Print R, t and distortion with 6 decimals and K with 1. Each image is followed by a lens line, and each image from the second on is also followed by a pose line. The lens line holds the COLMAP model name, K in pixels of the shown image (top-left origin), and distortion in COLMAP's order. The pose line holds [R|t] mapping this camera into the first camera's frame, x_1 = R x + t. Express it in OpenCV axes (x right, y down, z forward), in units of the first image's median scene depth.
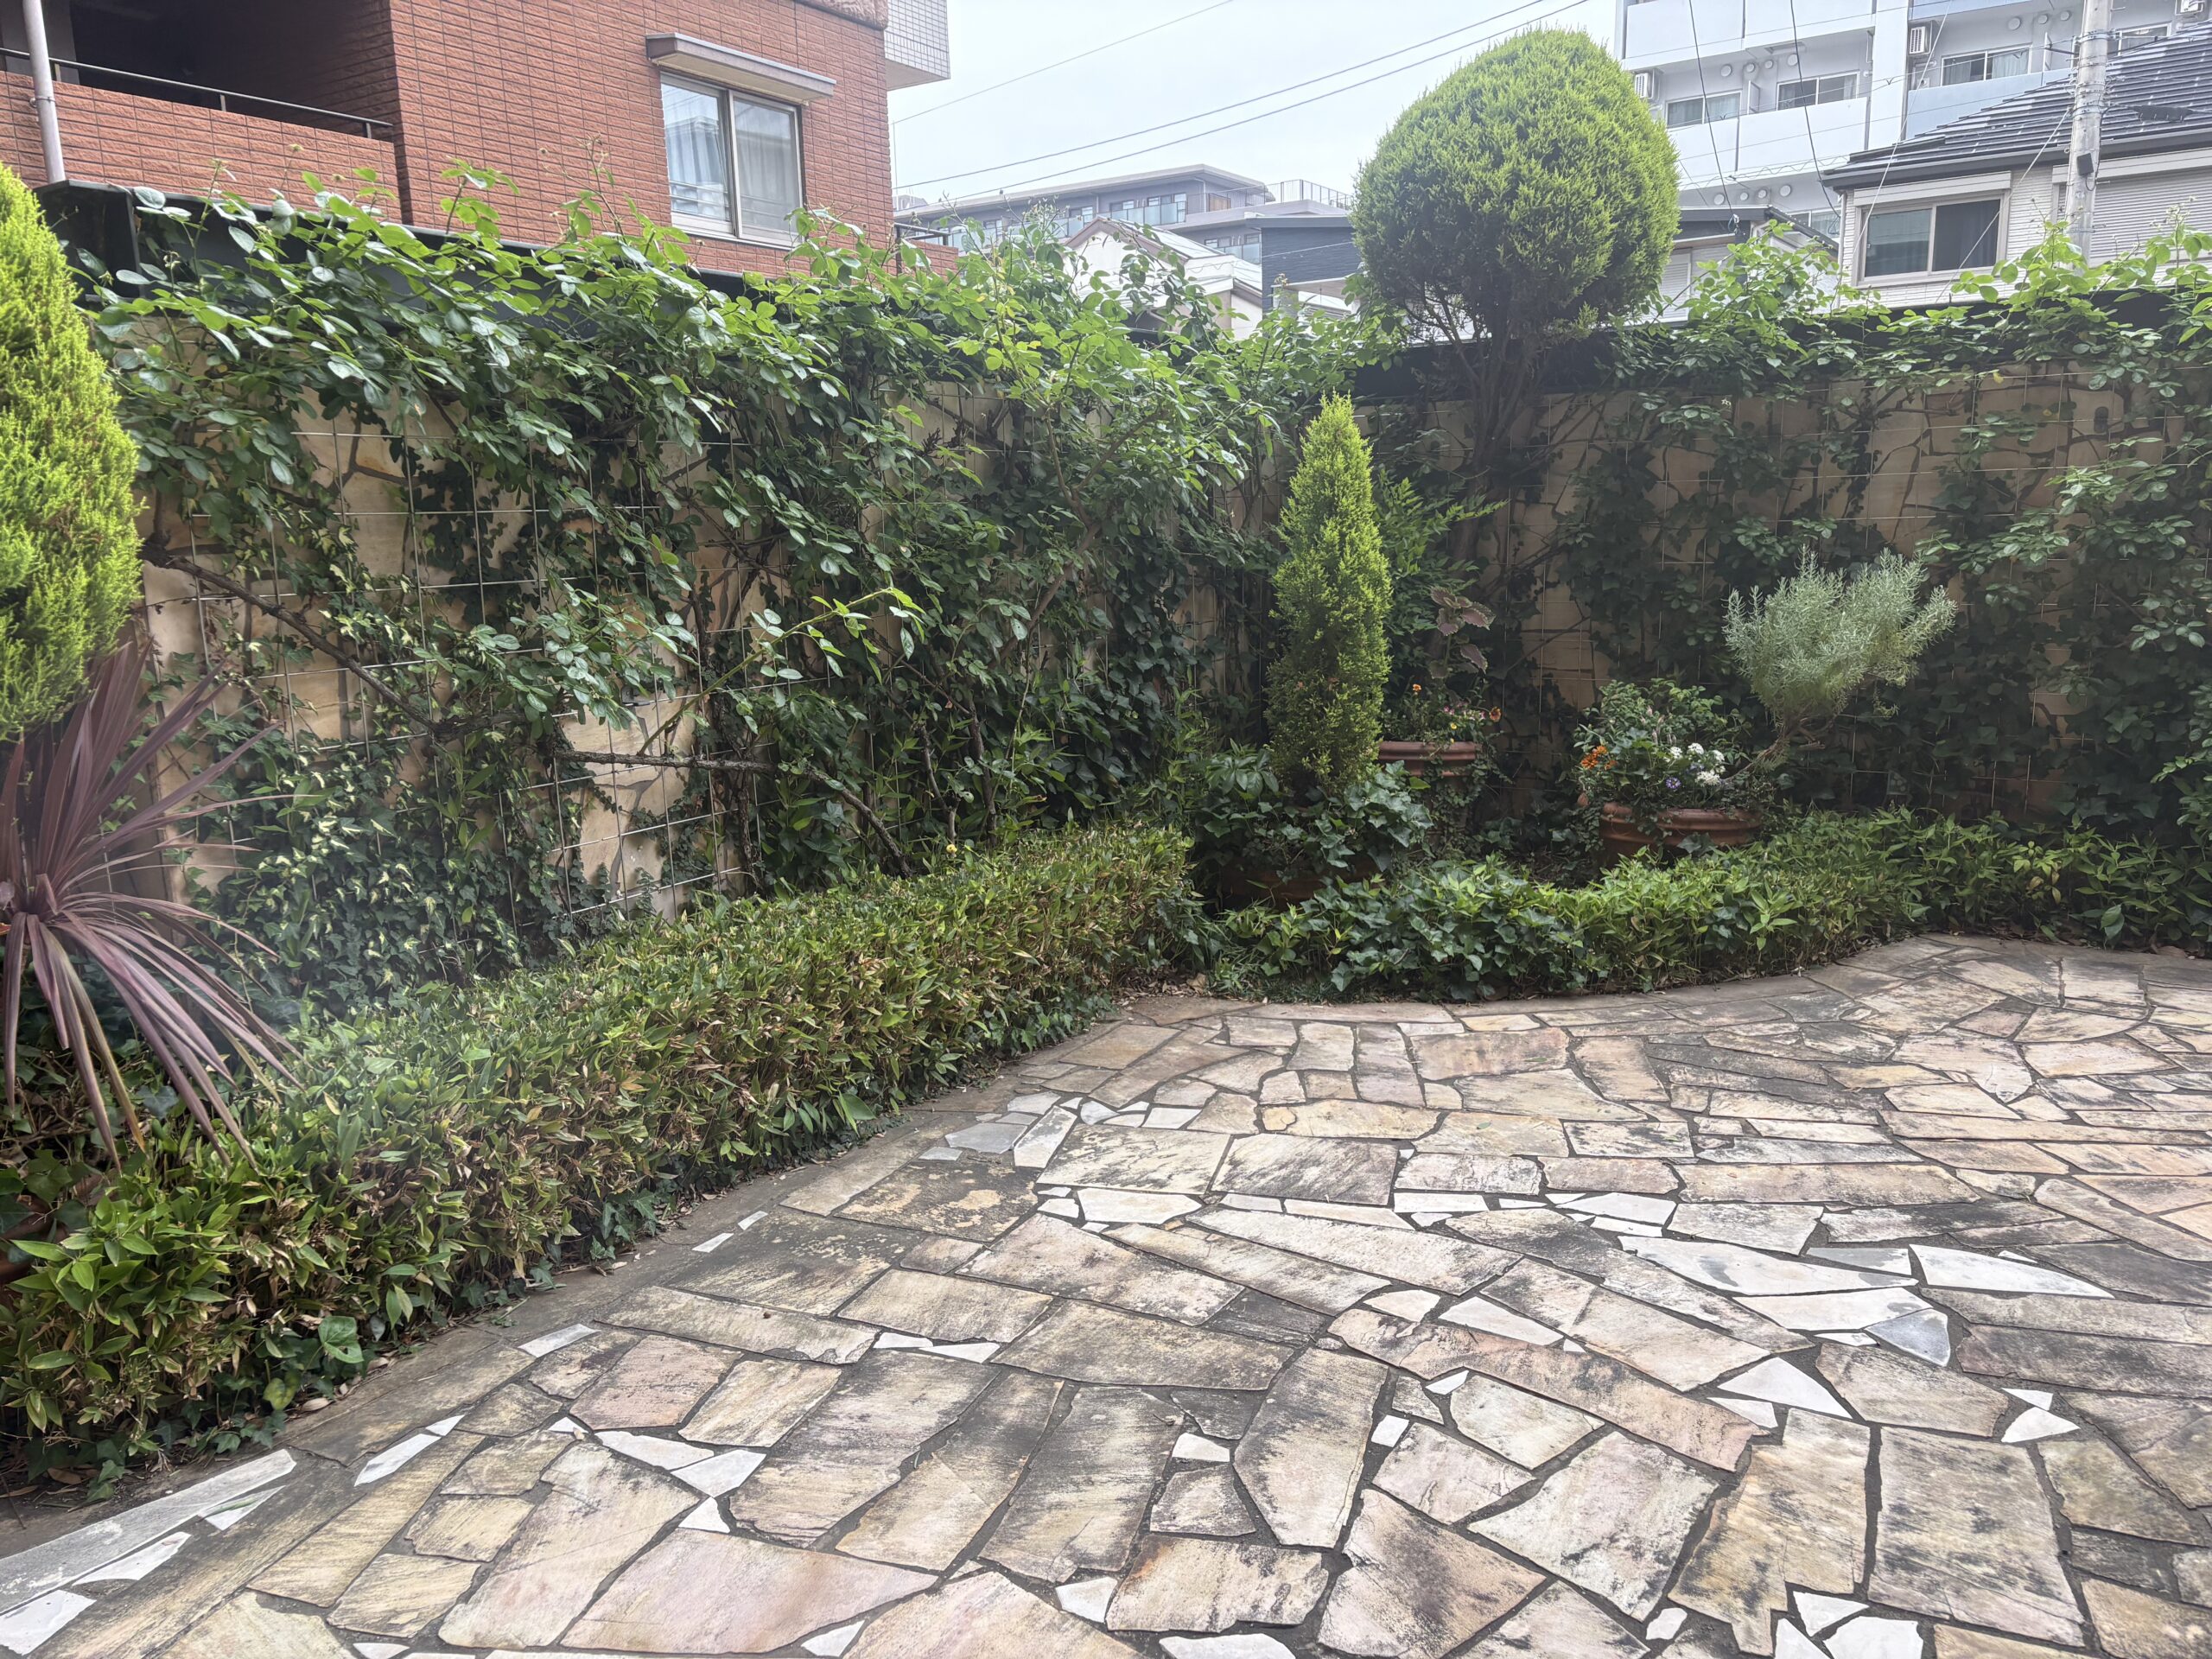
lens RADIAL K [[1680.0, 0, 1114.7], [0, 1680.0, 832.8], [0, 0, 1]] dist [0.041127, -0.034816]
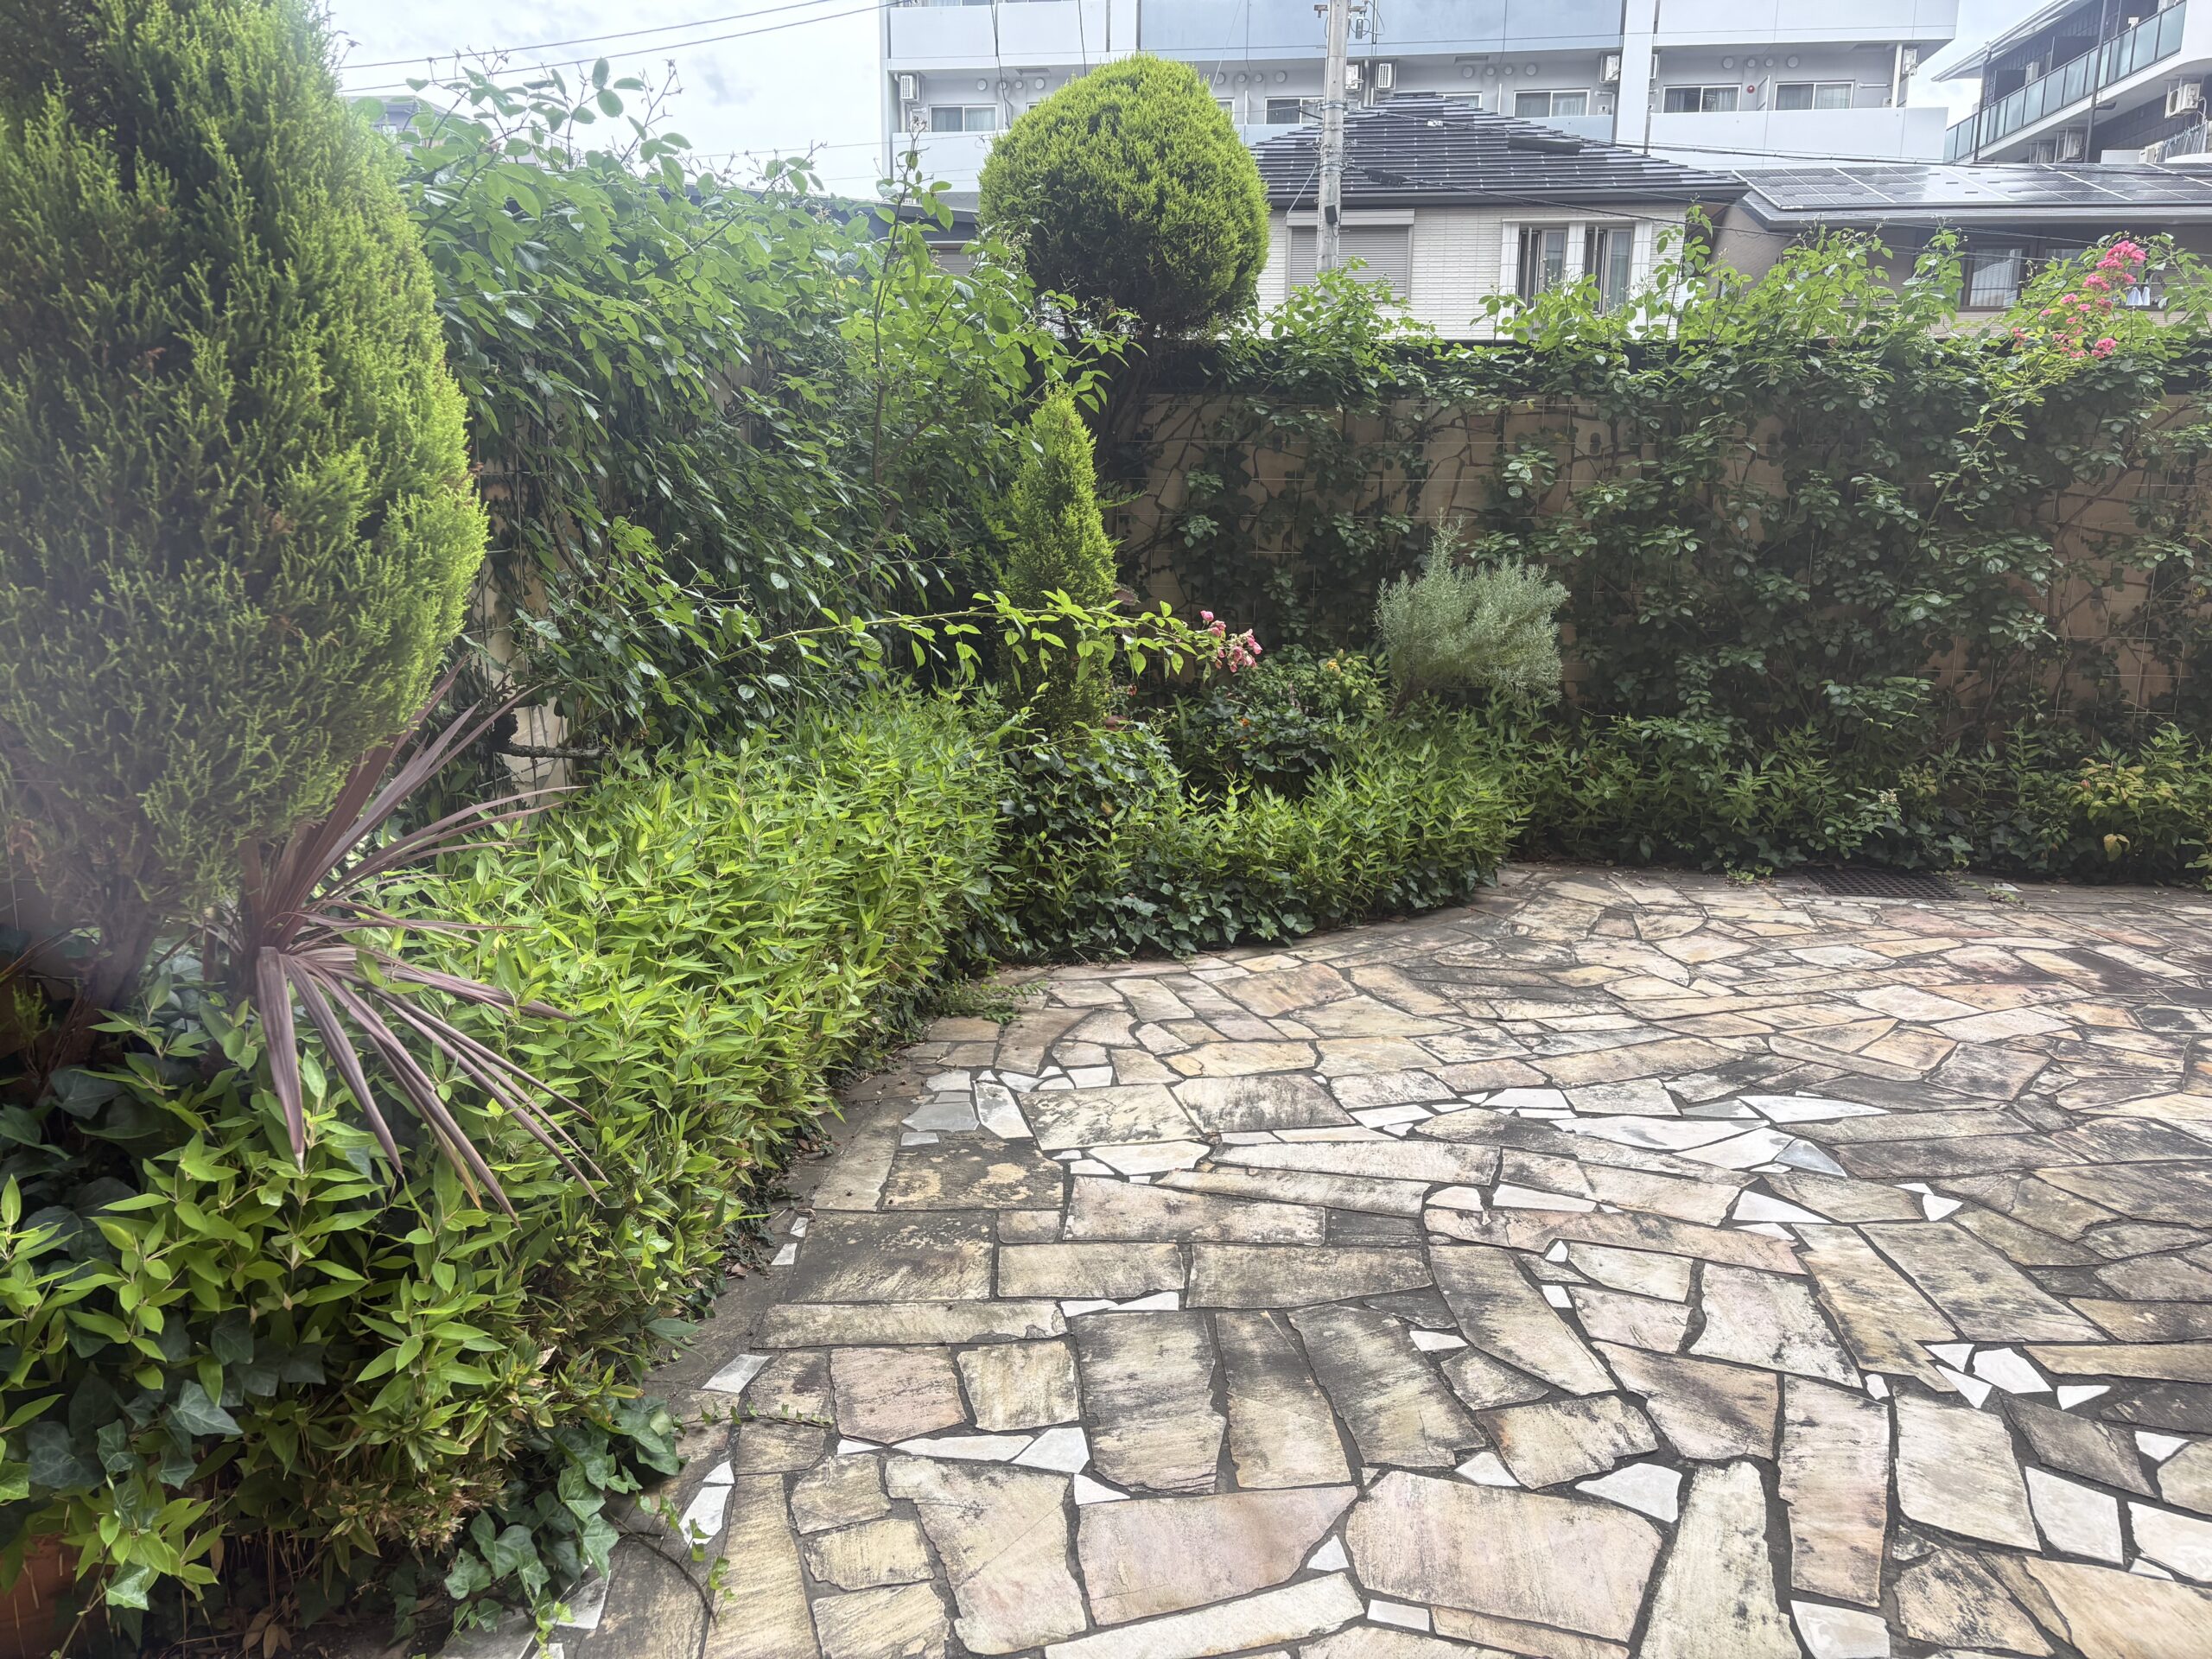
lens RADIAL K [[1680.0, 0, 1114.7], [0, 1680.0, 832.8], [0, 0, 1]] dist [0.041127, -0.034816]
pose [[0.895295, -0.055366, 0.442019, -0.532562], [0.048953, 0.998465, 0.025912, -0.011664], [-0.442775, -0.001561, 0.896631, 0.072020]]
